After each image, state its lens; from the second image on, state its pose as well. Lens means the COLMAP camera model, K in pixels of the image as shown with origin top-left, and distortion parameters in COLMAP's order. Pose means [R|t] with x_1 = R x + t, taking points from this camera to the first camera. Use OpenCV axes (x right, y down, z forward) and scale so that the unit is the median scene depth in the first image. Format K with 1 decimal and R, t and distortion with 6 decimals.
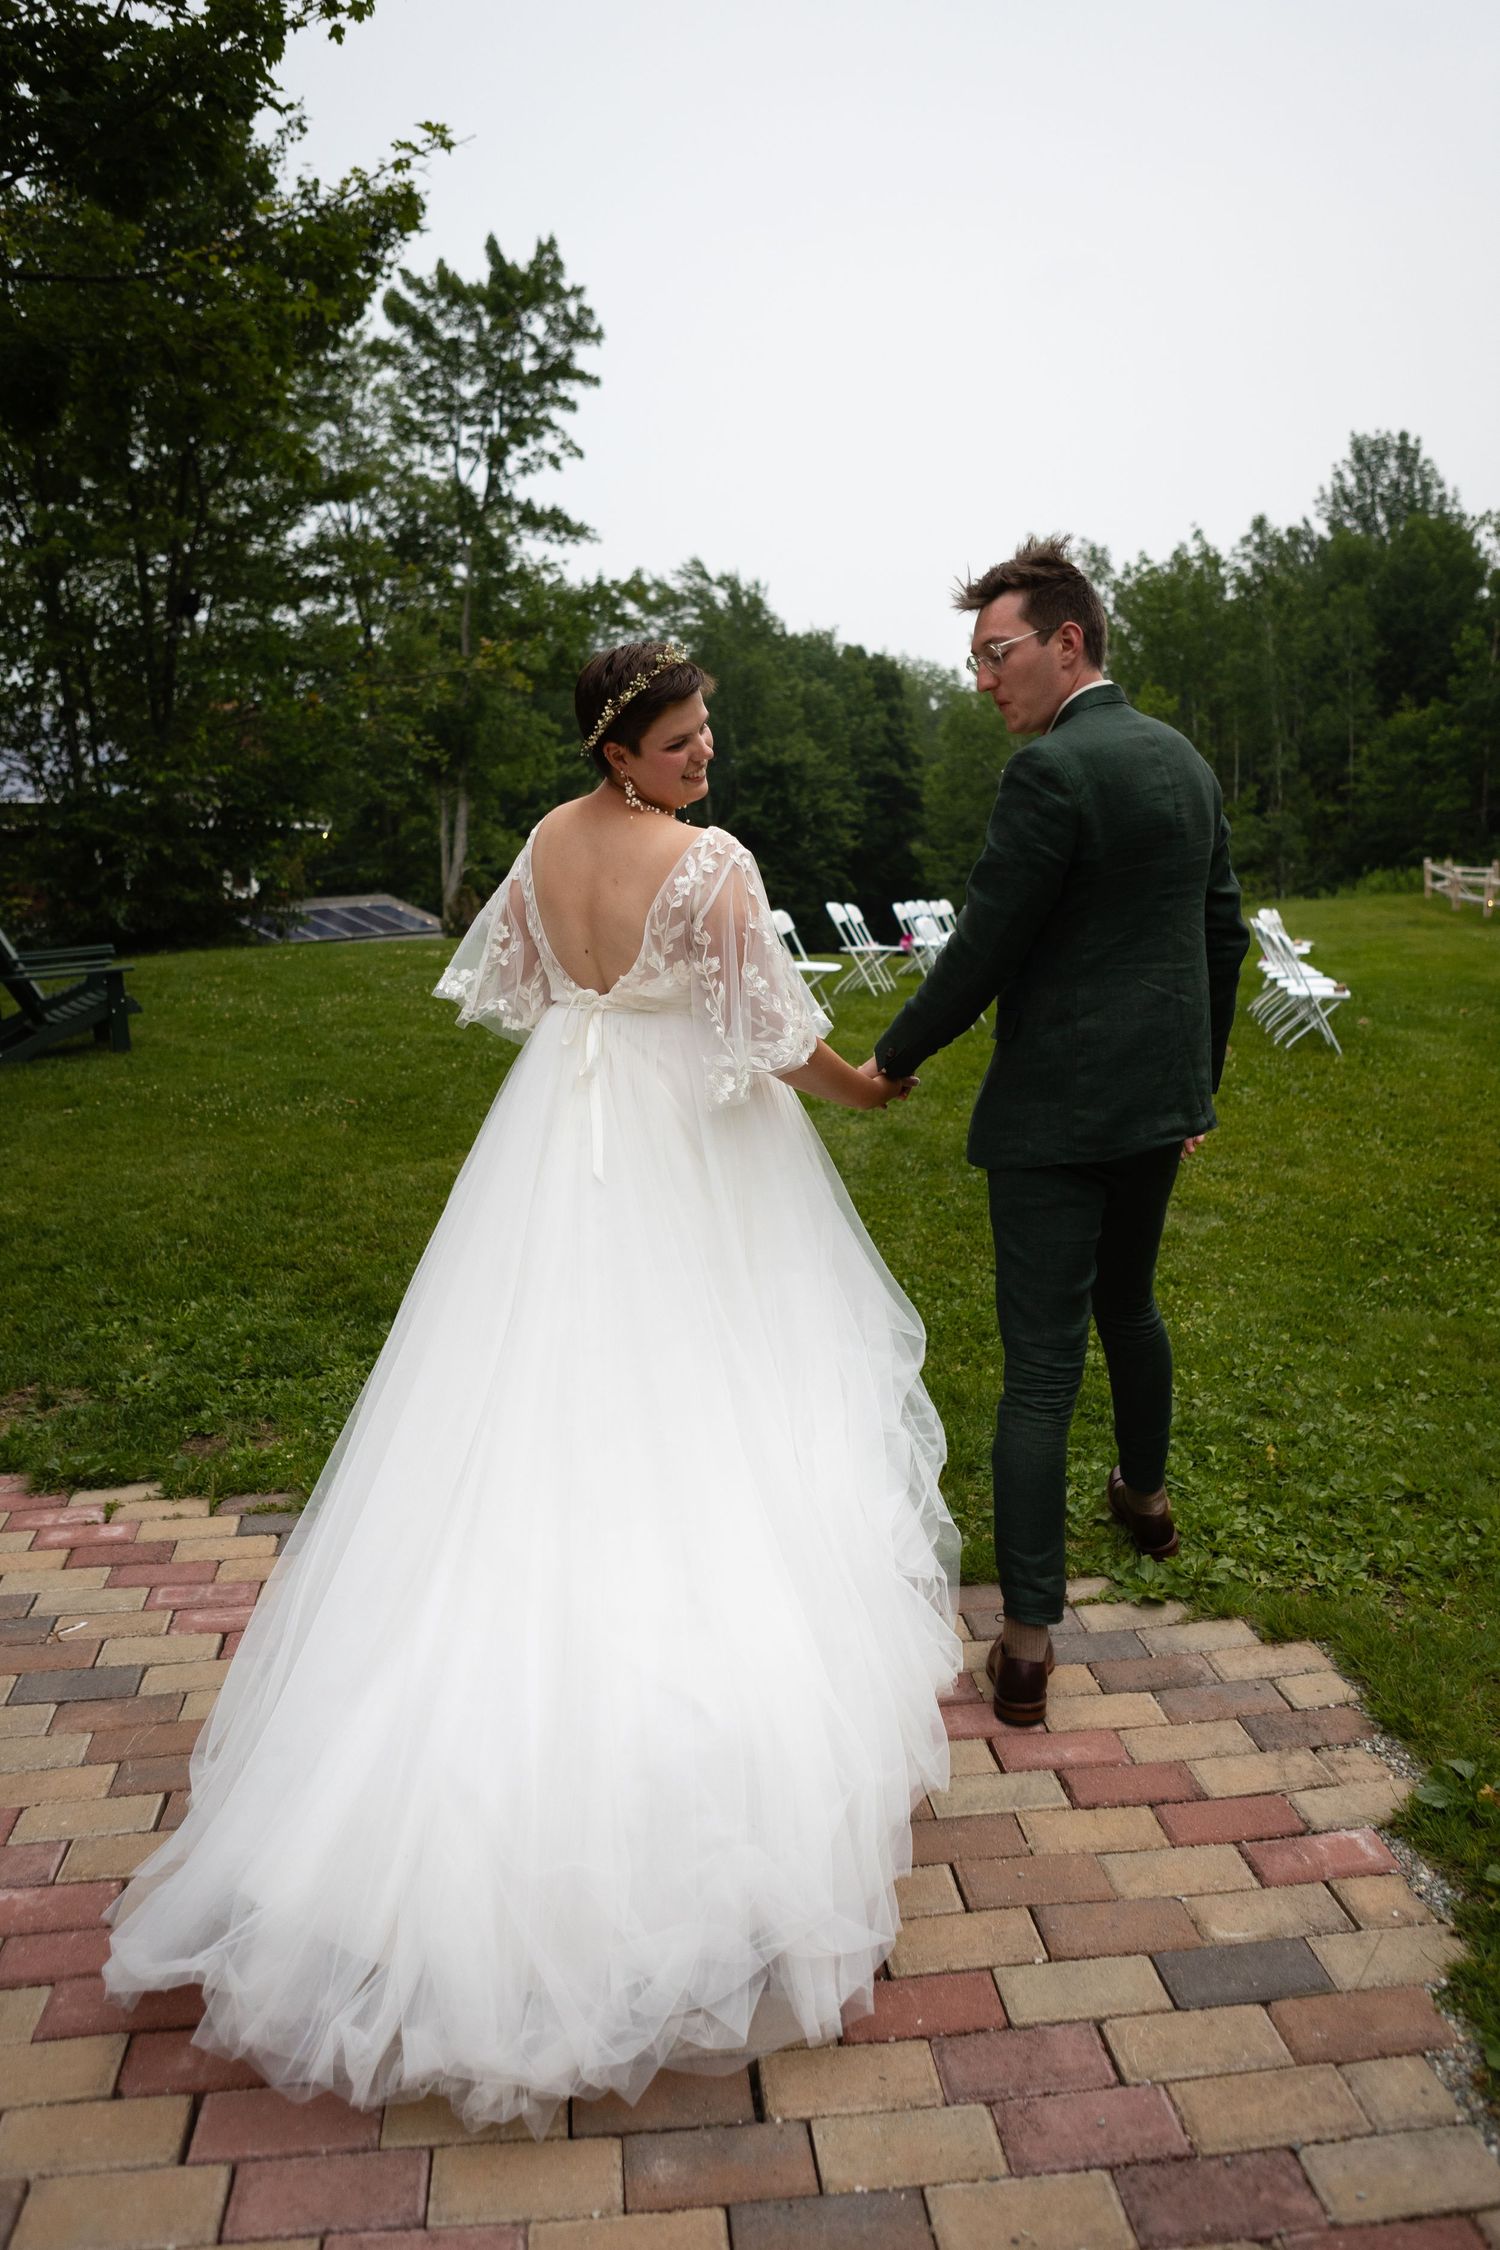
lens RADIAL K [[1543.7, 0, 750.0], [0, 1543.7, 1125.0], [0, 0, 1]] dist [-0.072147, 0.056585]
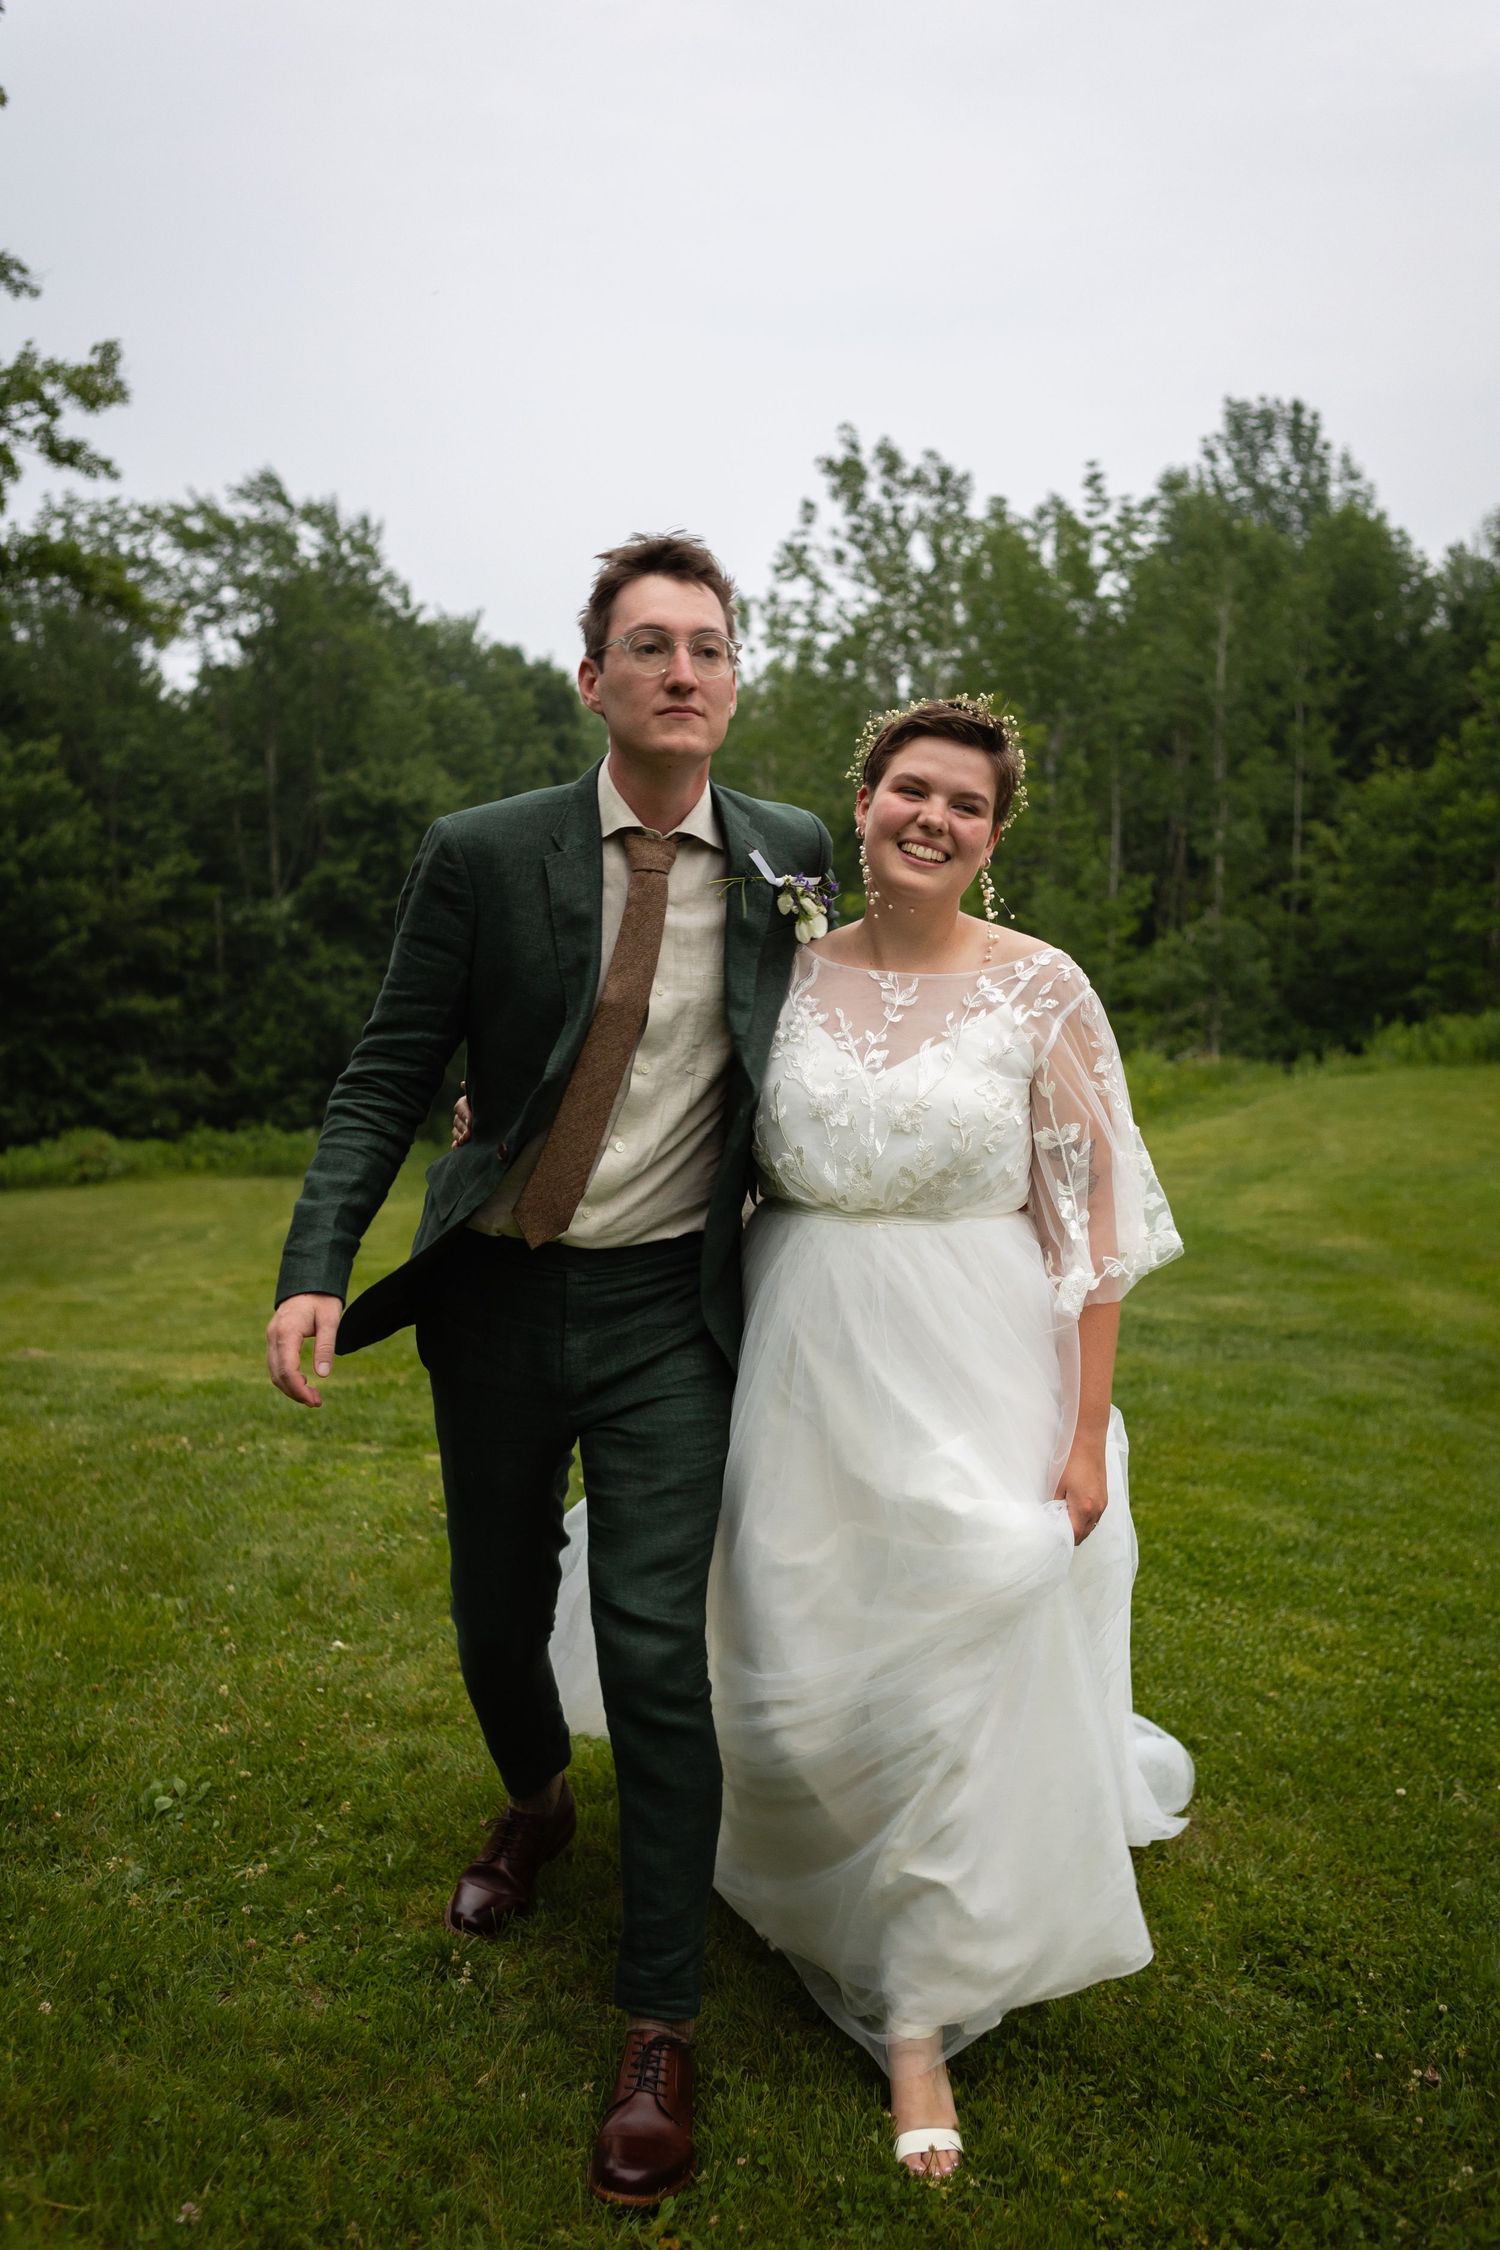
lens RADIAL K [[1950.2, 0, 750.0], [0, 1950.2, 1125.0], [0, 0, 1]] dist [0.008156, 0.002799]
pose [[0.978134, 0.040073, 0.204080, 0.005178], [-0.022652, 0.995951, -0.086996, -0.032916], [-0.206739, 0.080471, 0.975081, 0.184466]]
